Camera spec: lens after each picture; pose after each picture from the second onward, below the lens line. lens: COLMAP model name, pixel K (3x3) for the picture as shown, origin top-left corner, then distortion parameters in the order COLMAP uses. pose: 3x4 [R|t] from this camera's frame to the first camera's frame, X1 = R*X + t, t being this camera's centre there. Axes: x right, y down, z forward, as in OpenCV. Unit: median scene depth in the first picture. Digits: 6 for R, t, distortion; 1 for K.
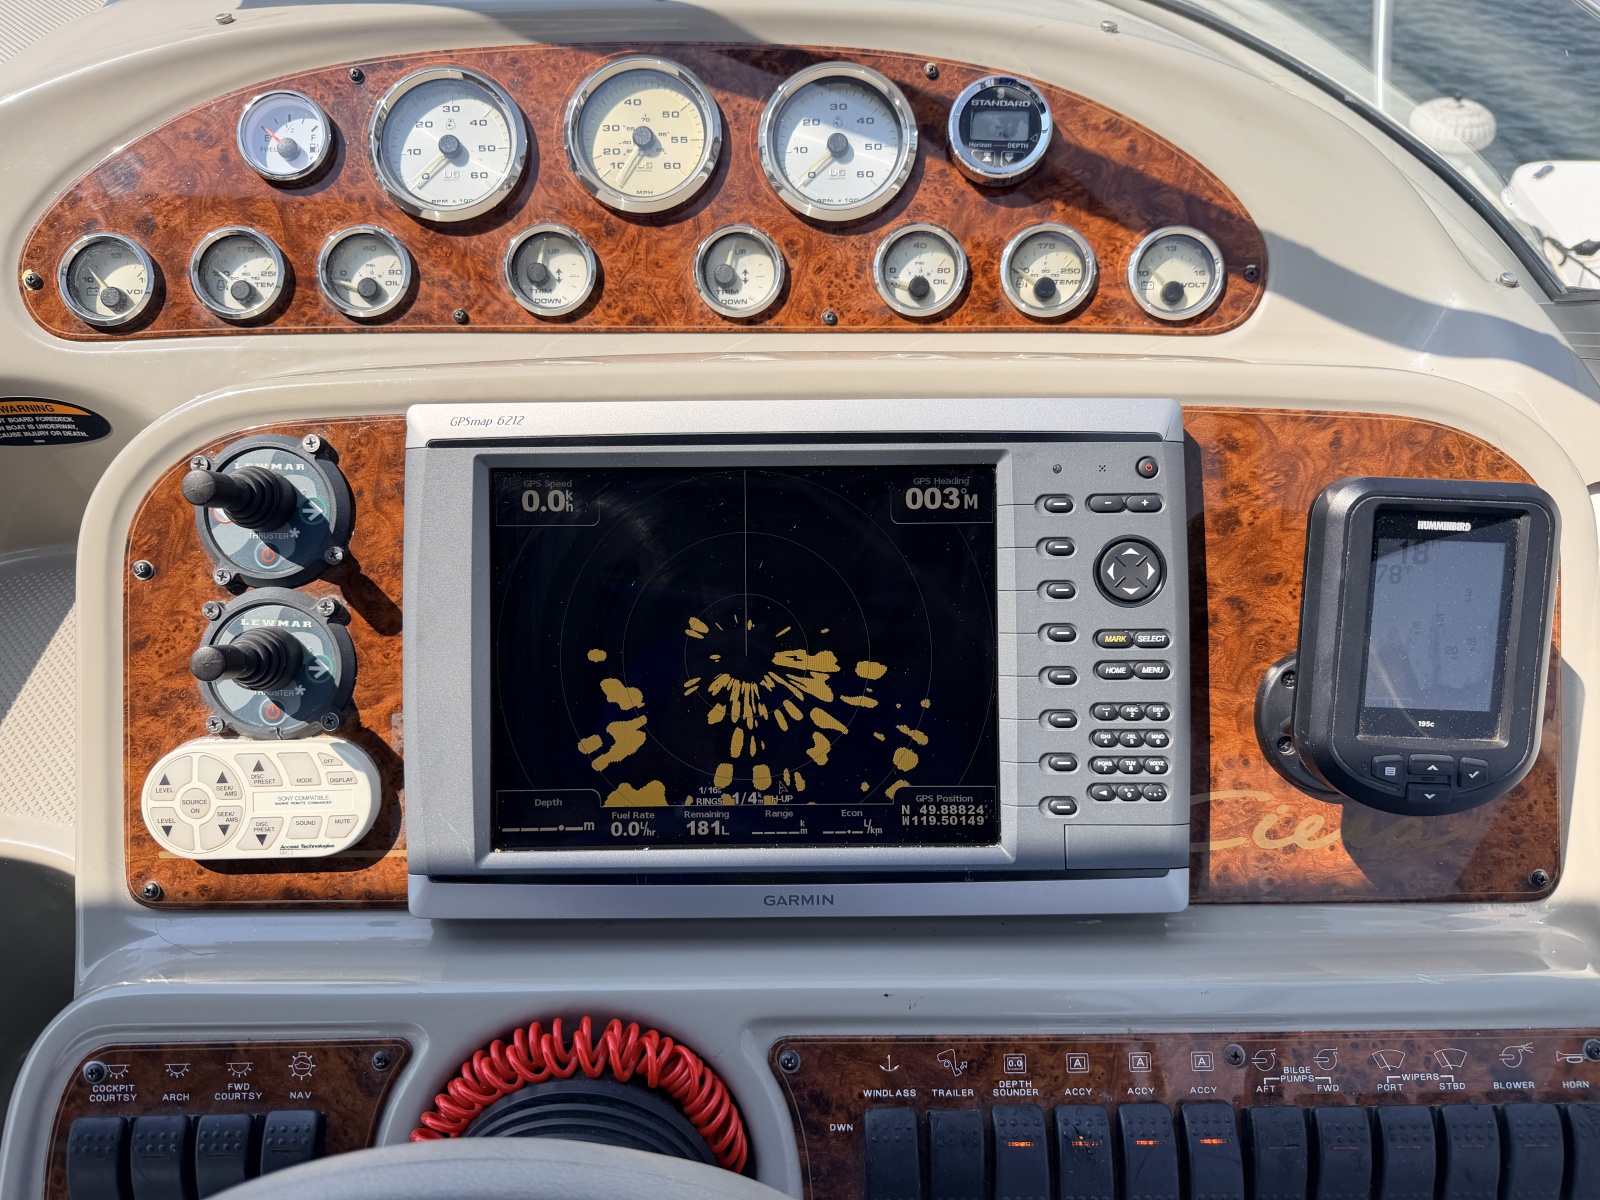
lens RADIAL K [[1182.6, 0, 796.6], [0, 1182.6, 600.4], [0, 0, 1]] dist [-0.002876, -0.005862]
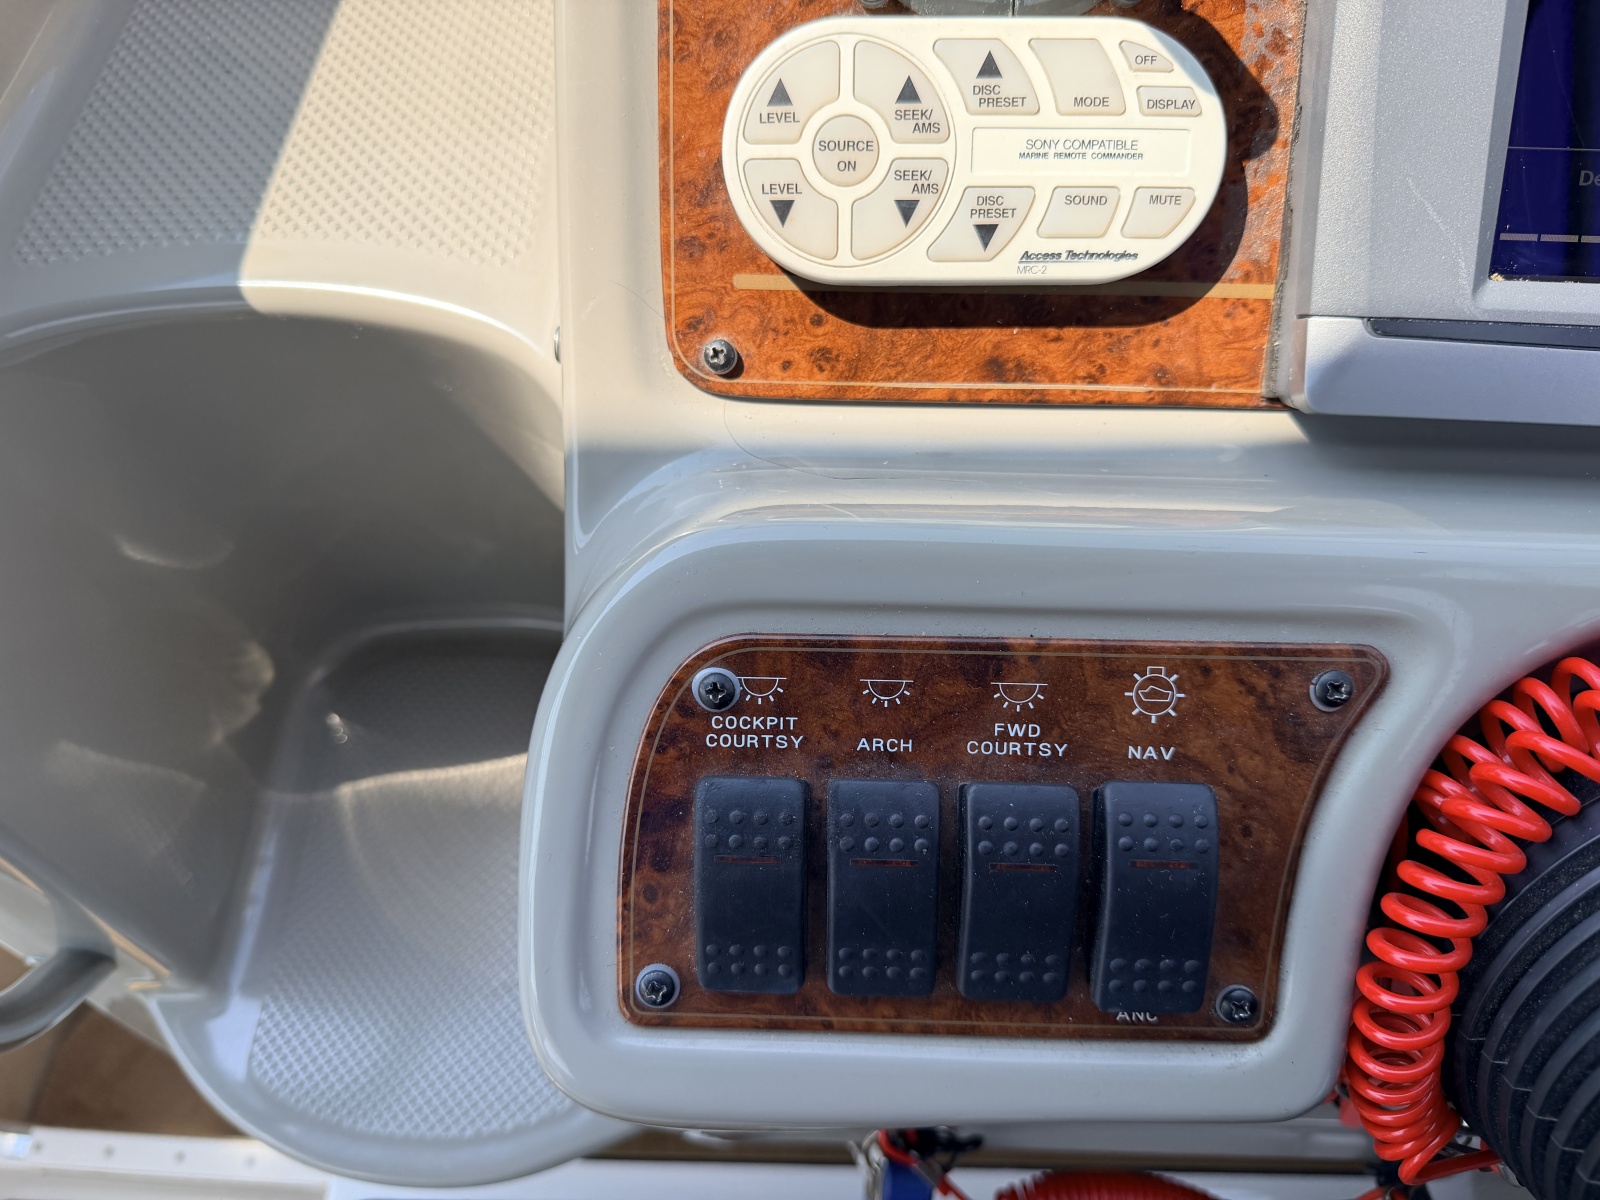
lens RADIAL K [[1151.0, 0, 799.2], [0, 1151.0, 617.3], [0, 0, 1]] dist [0.103752, -0.269852]
pose [[0.998674, 0.039356, -0.033184, -0.544268], [-0.029278, 0.964437, 0.262686, 0.246883], [0.042342, -0.261366, 0.964311, 0.555629]]
